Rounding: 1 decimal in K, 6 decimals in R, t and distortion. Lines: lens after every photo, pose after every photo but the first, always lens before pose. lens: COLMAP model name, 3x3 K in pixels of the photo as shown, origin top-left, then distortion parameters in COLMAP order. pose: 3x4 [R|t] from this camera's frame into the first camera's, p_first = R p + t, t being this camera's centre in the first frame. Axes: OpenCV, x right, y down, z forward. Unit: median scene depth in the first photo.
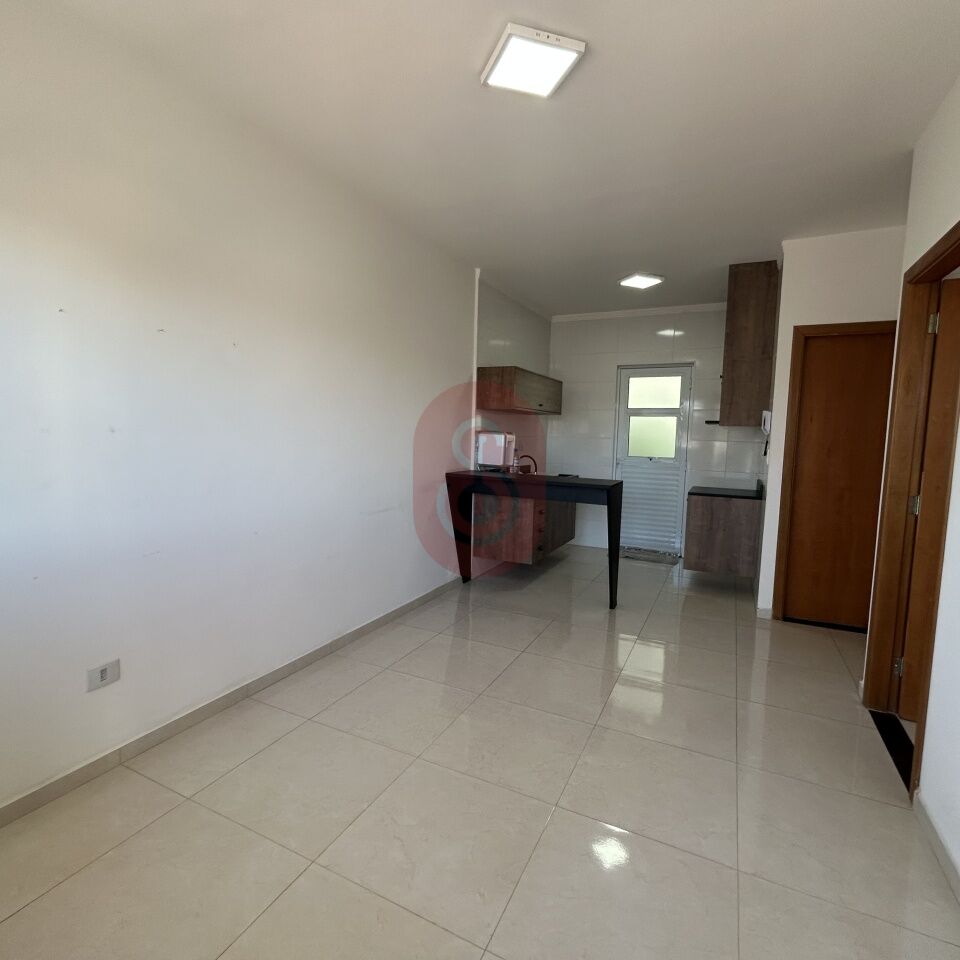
lens RADIAL K [[520.2, 0, 478.3], [0, 520.2, 480.8], [0, 0, 1]] dist [-0.001597, 0.003292]
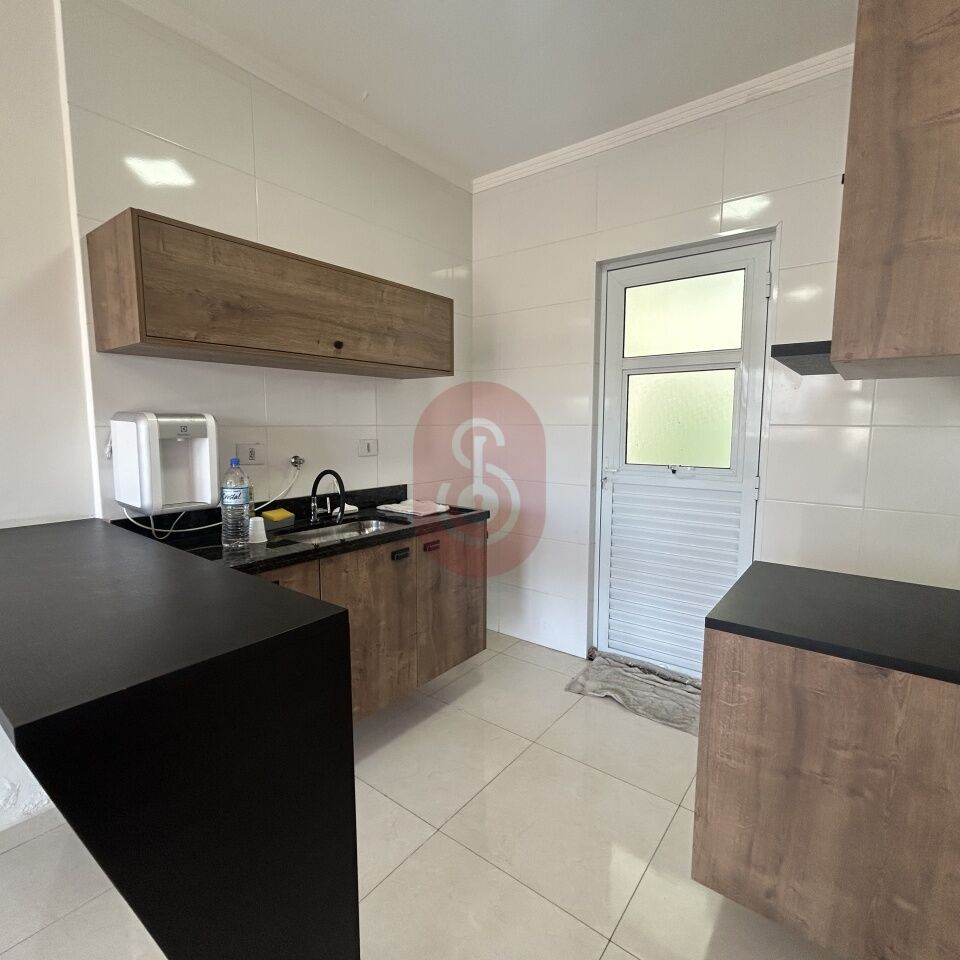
lens RADIAL K [[520.2, 0, 478.3], [0, 520.2, 480.8], [0, 0, 1]] dist [-0.001597, 0.003292]
pose [[0.979421, -0.000063, -0.201828, 0.329894], [0.003545, 0.999851, 0.016892, -0.052544], [0.201797, -0.017260, 0.979275, 0.685962]]
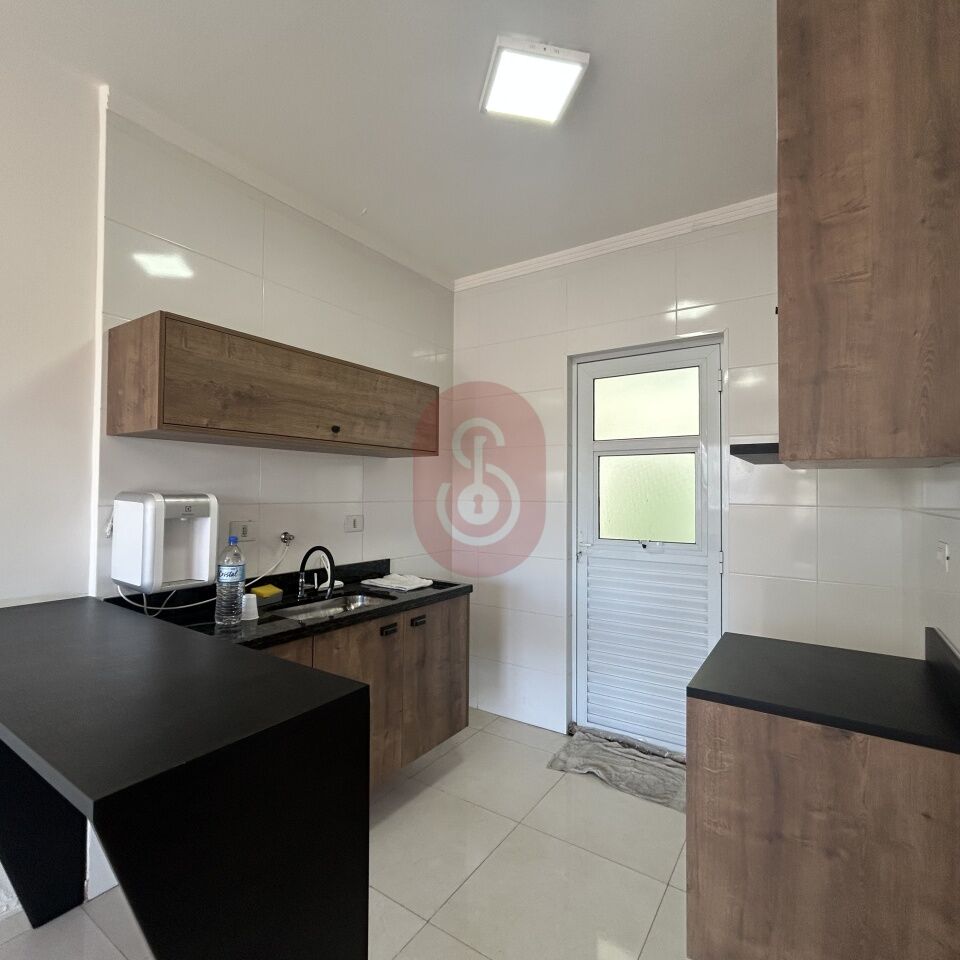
lens RADIAL K [[520.2, 0, 478.3], [0, 520.2, 480.8], [0, 0, 1]] dist [-0.001597, 0.003292]
pose [[0.990676, -0.019807, -0.134791, 0.316409], [0.004120, 0.993279, -0.115676, -0.058759], [0.136176, 0.114042, 0.984099, 0.654852]]
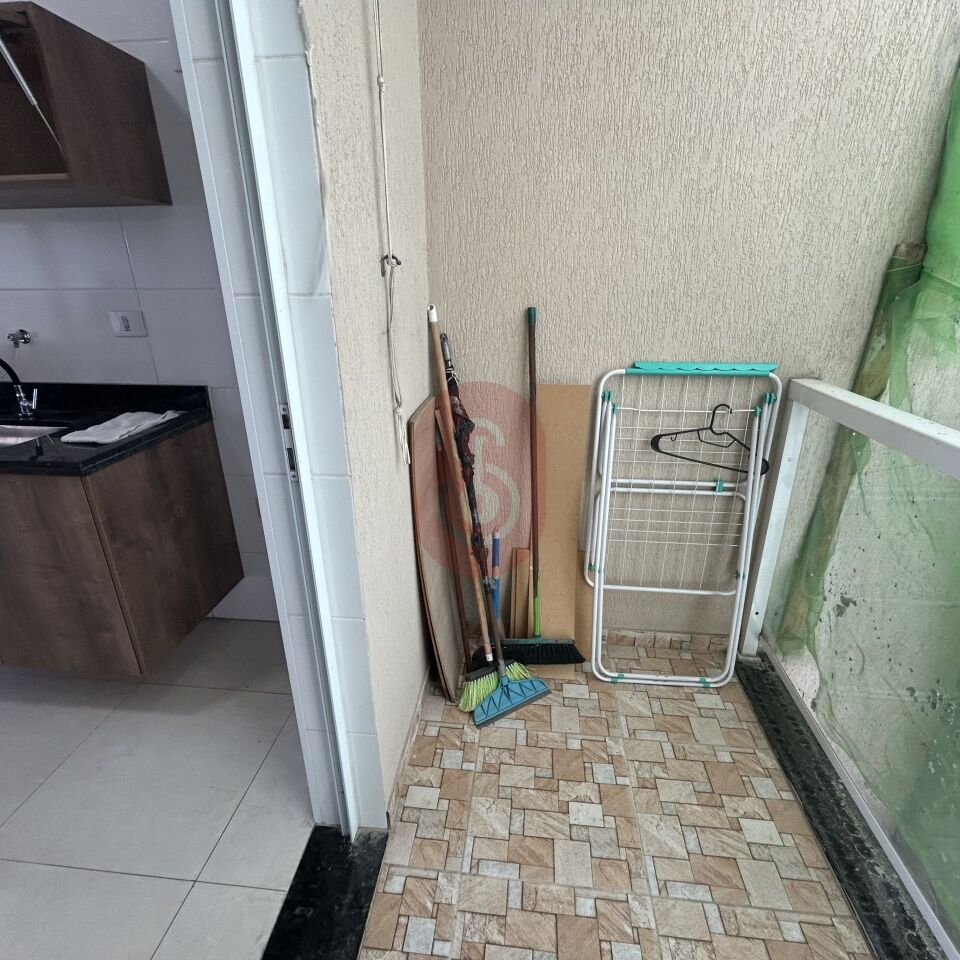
lens RADIAL K [[520.2, 0, 478.3], [0, 520.2, 480.8], [0, 0, 1]] dist [-0.001597, 0.003292]
pose [[0.342733, 0.315607, -0.884831, 0.561976], [-0.072023, 0.947933, 0.310218, -0.106921], [0.936668, -0.042594, 0.347619, 1.317708]]
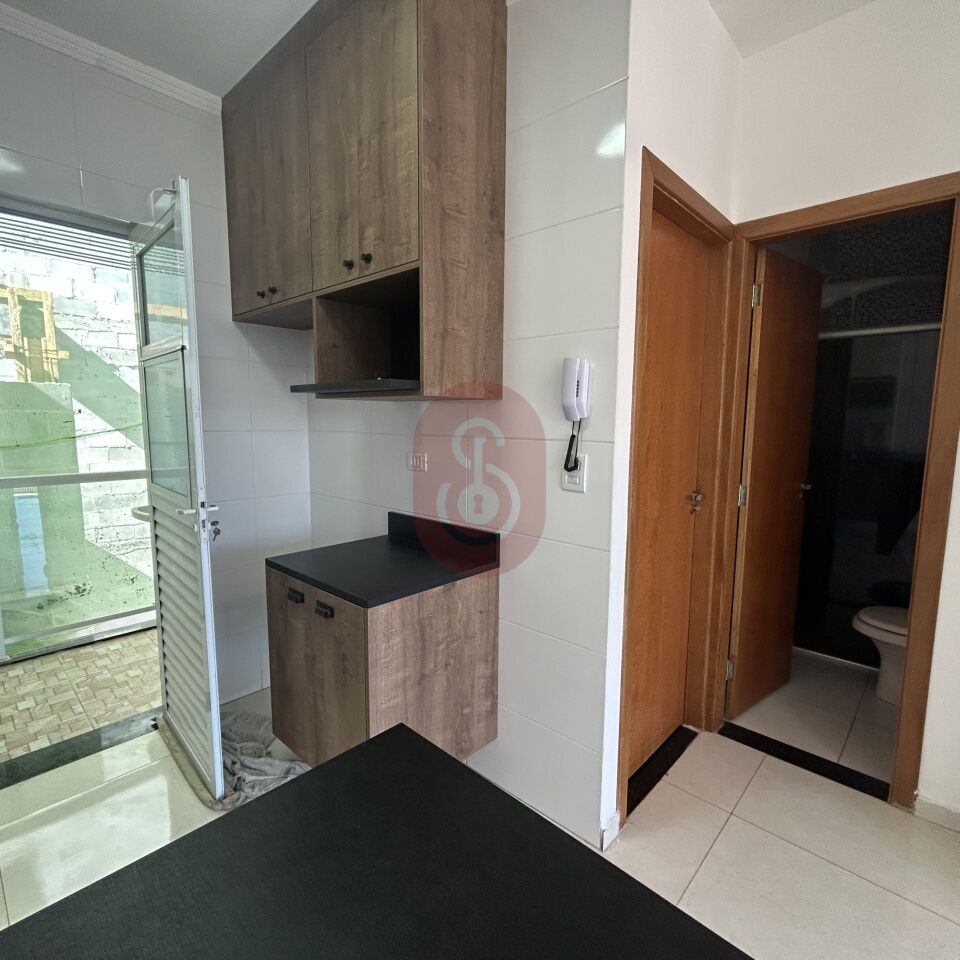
lens RADIAL K [[516.8, 0, 480.2], [0, 516.8, 481.7], [0, 0, 1]] dist [-0.002144, -0.000356]
pose [[0.289554, -0.136623, 0.947361, 0.125307], [0.090794, 0.989218, 0.114908, -0.078658], [-0.952846, 0.052742, 0.298837, 0.804218]]
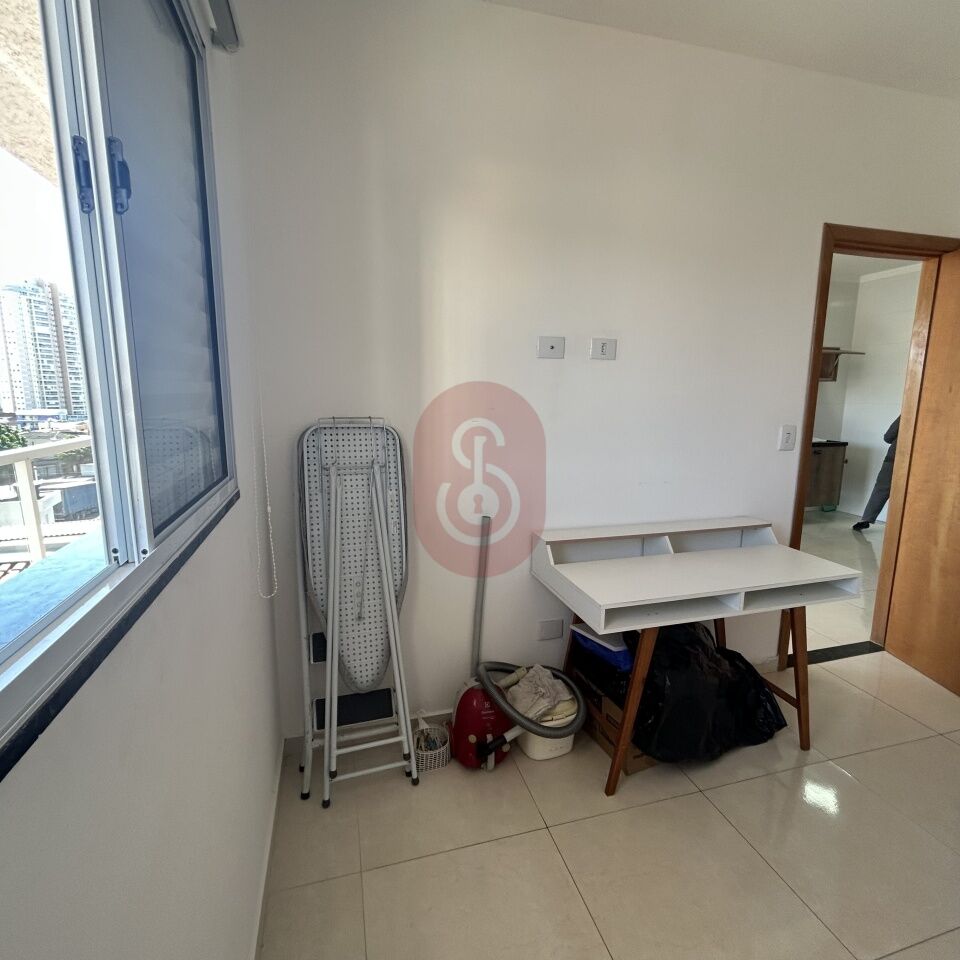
lens RADIAL K [[520.2, 0, 478.3], [0, 520.2, 480.8], [0, 0, 1]] dist [-0.001597, 0.003292]
pose [[0.670005, 0.102366, -0.735265, 0.551971], [-0.057214, 0.994622, 0.086339, 0.020258], [0.740148, -0.015780, 0.672259, -0.224367]]
